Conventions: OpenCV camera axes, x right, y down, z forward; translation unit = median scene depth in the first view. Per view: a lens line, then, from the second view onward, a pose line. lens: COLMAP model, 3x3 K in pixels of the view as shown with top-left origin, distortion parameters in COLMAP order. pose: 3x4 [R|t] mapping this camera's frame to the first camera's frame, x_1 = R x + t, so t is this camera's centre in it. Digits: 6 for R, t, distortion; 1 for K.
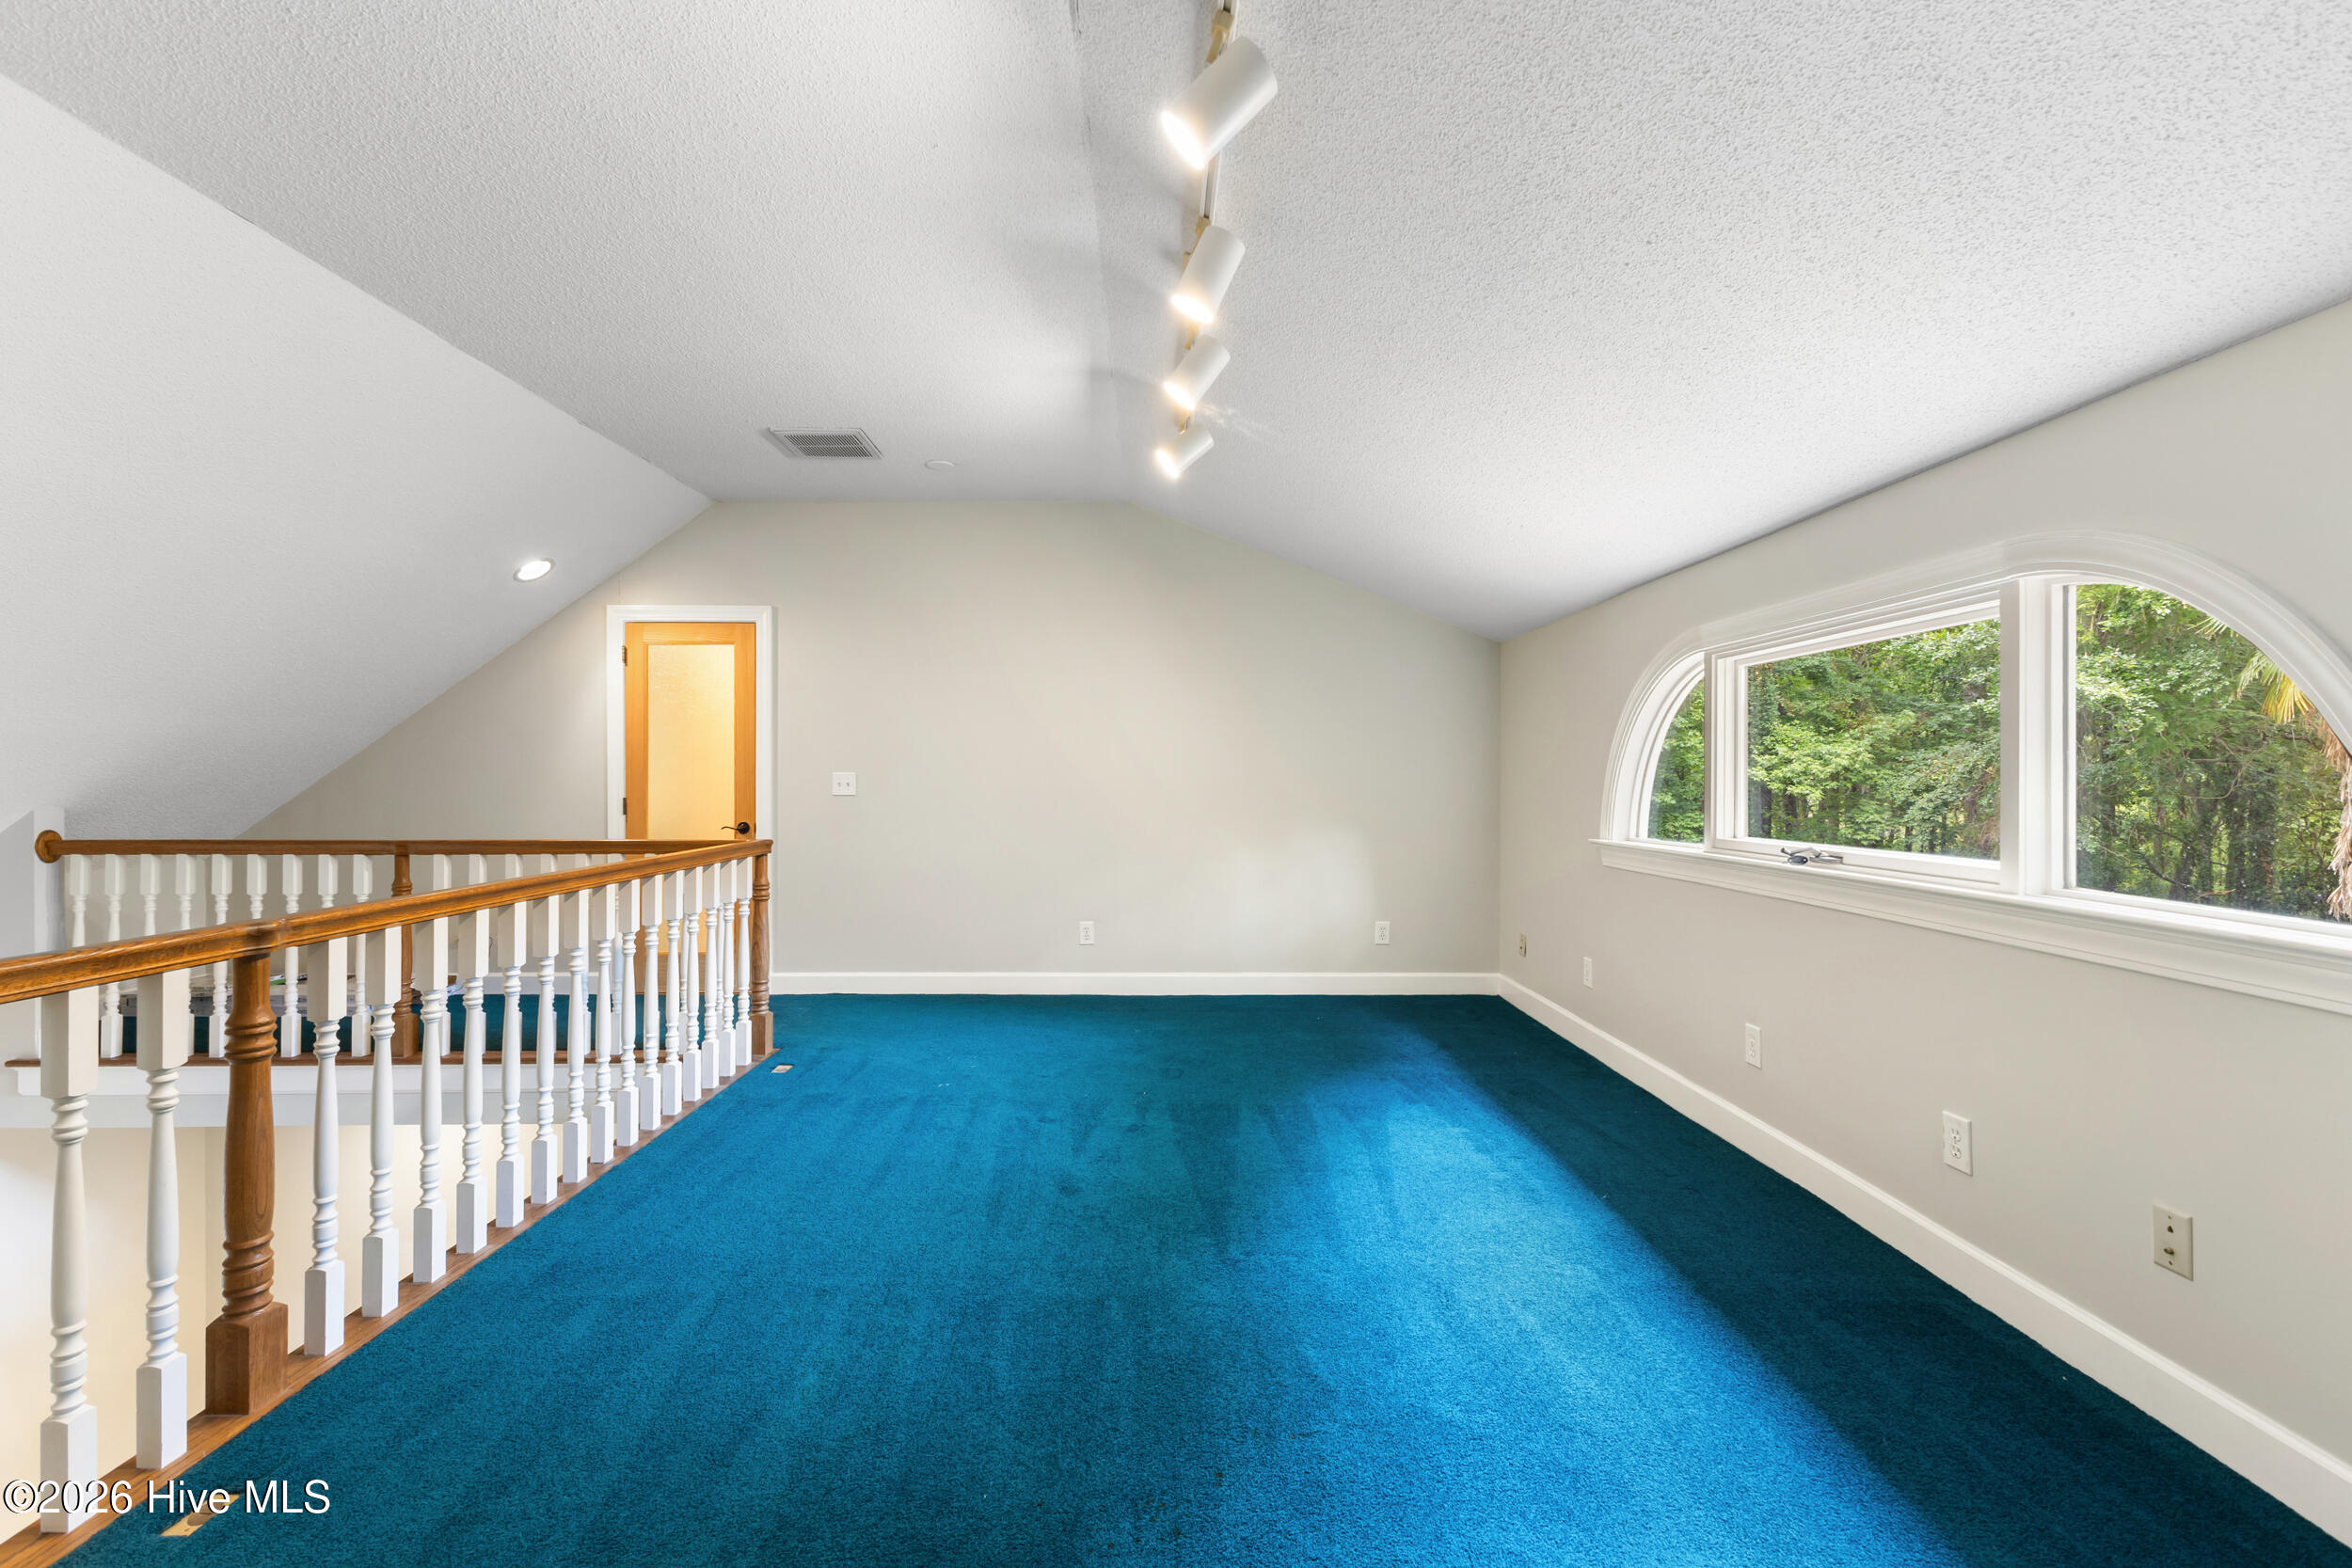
lens RADIAL K [[1014.7, 0, 1176.8], [0, 1014.7, 780.3], [0, 0, 1]] dist [0.007818, -0.000021]
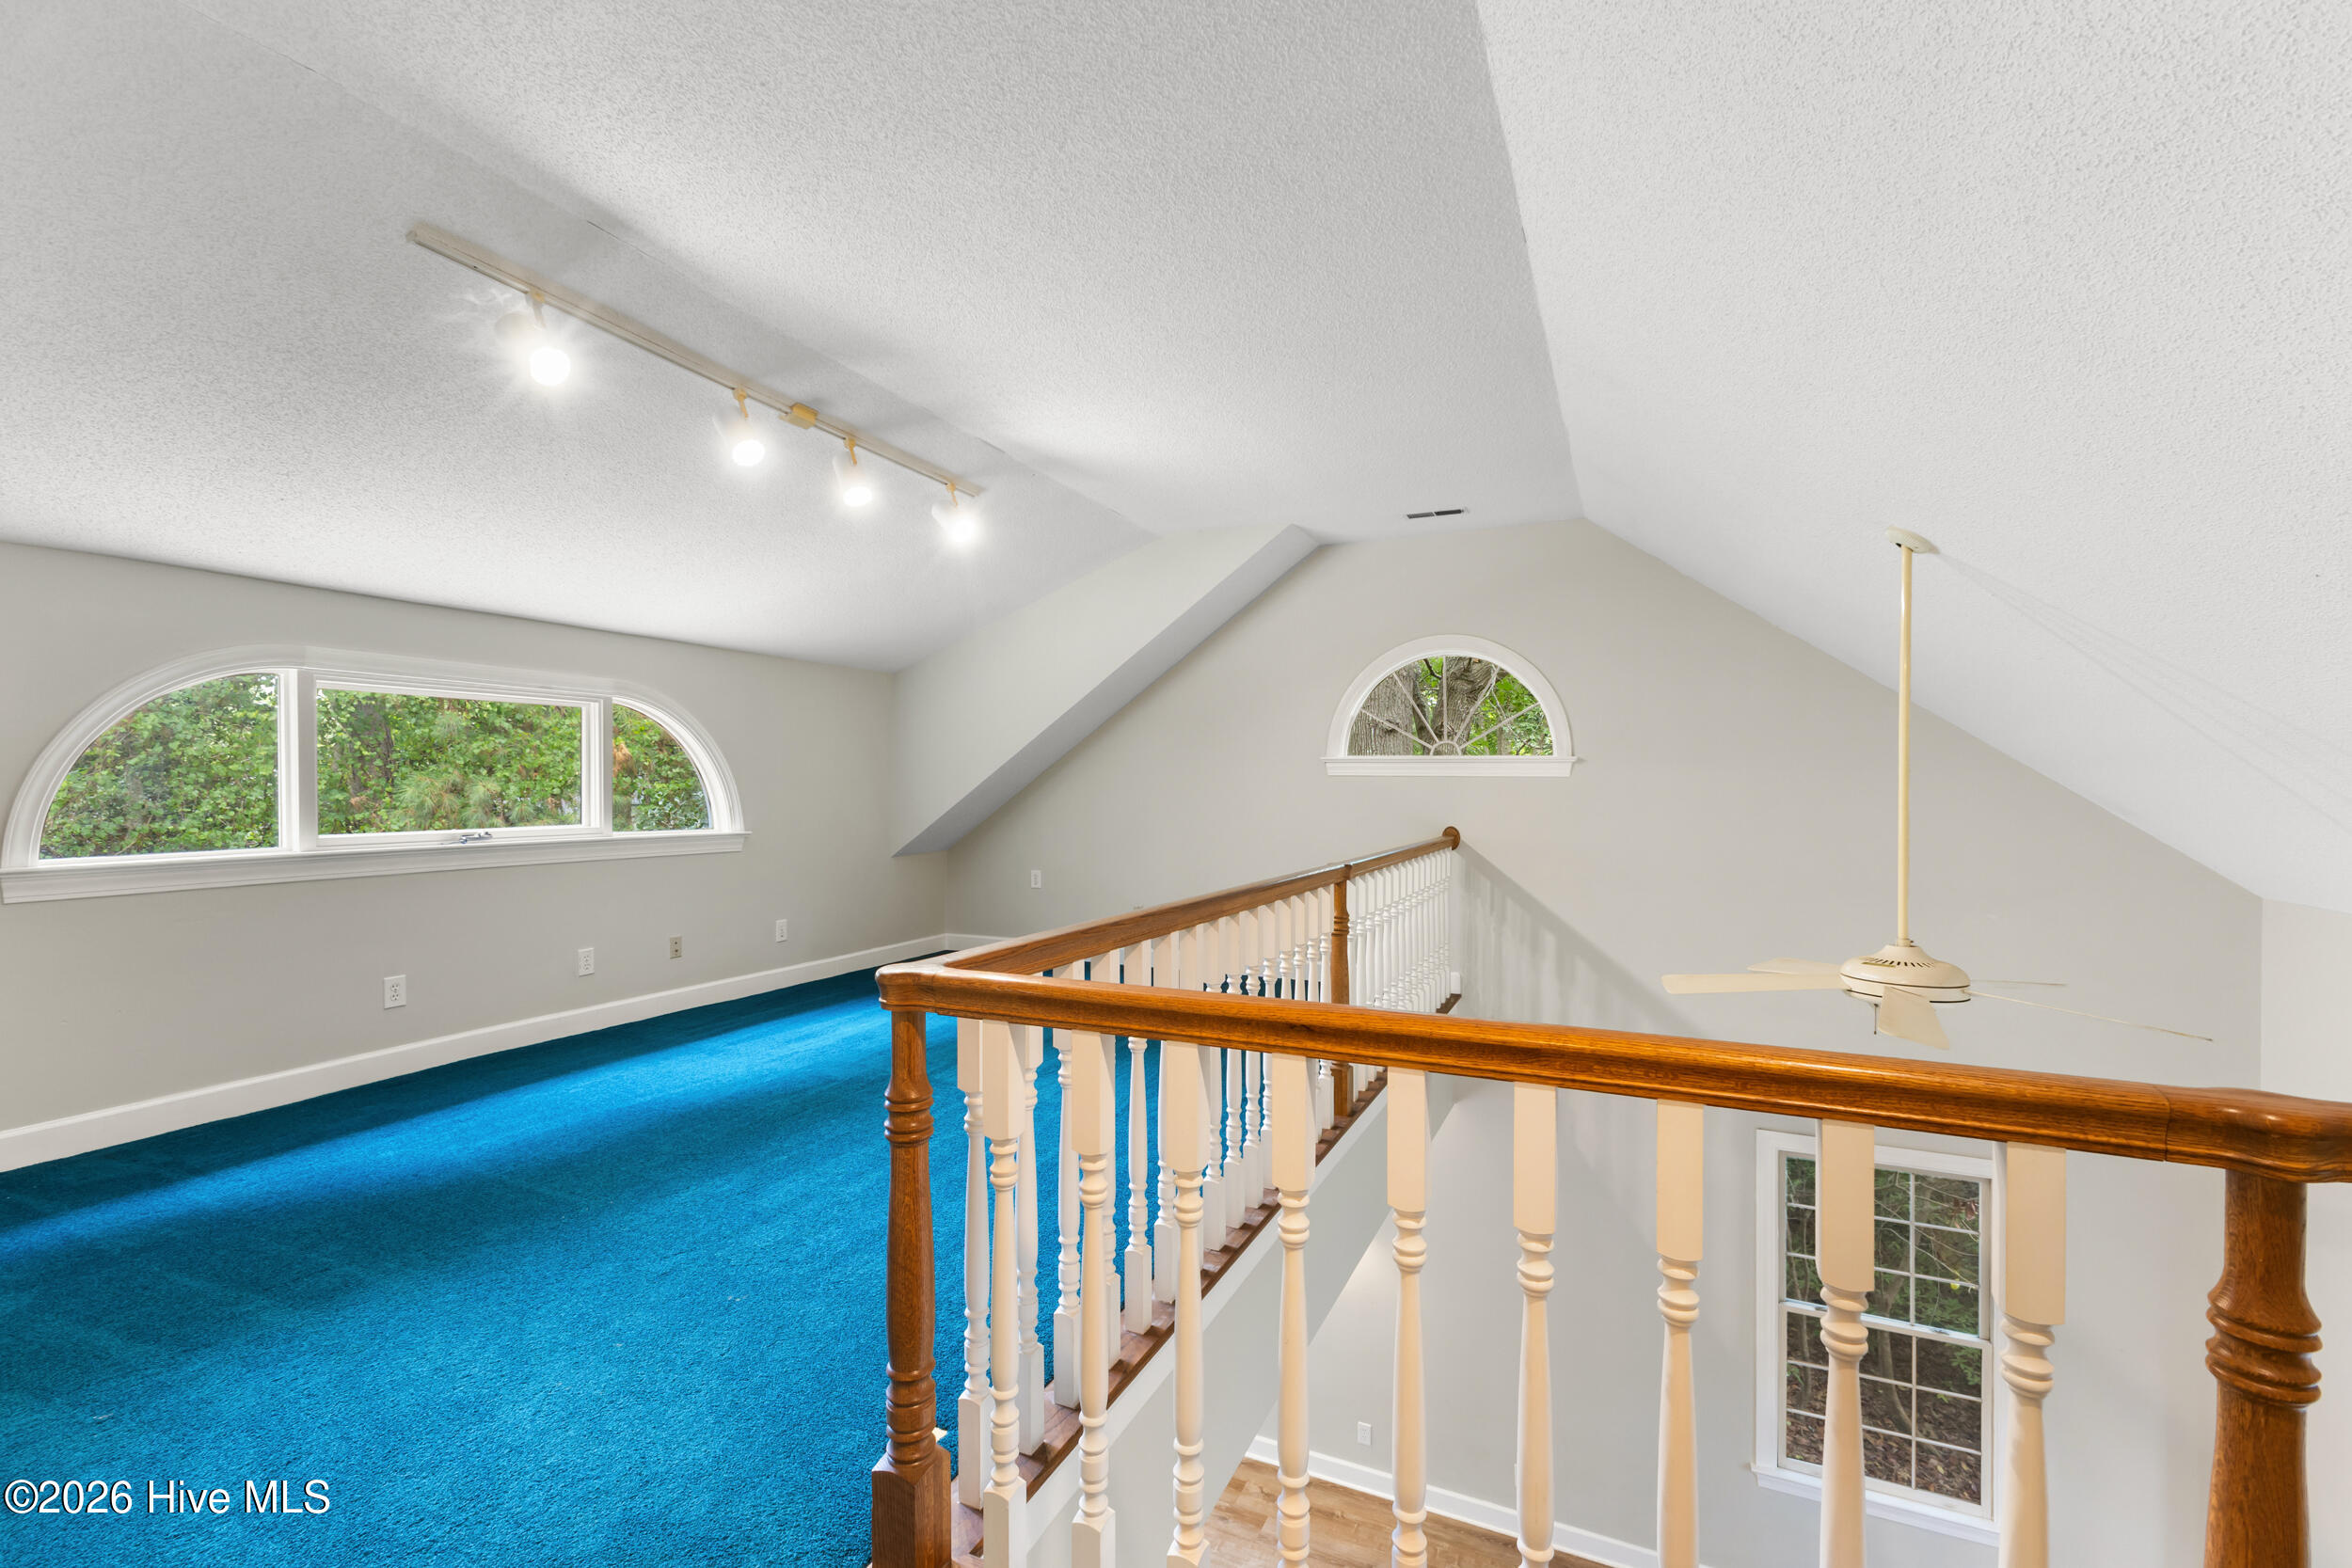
lens RADIAL K [[1014.7, 0, 1178.7], [0, 1014.7, 787.8], [0, 0, 1]] dist [0.007818, -0.000021]
pose [[-0.900864, -0.005403, 0.434067, -1.188124], [-0.002528, 0.999971, 0.007201, -0.012206], [-0.434093, 0.005390, -0.900852, 2.305644]]
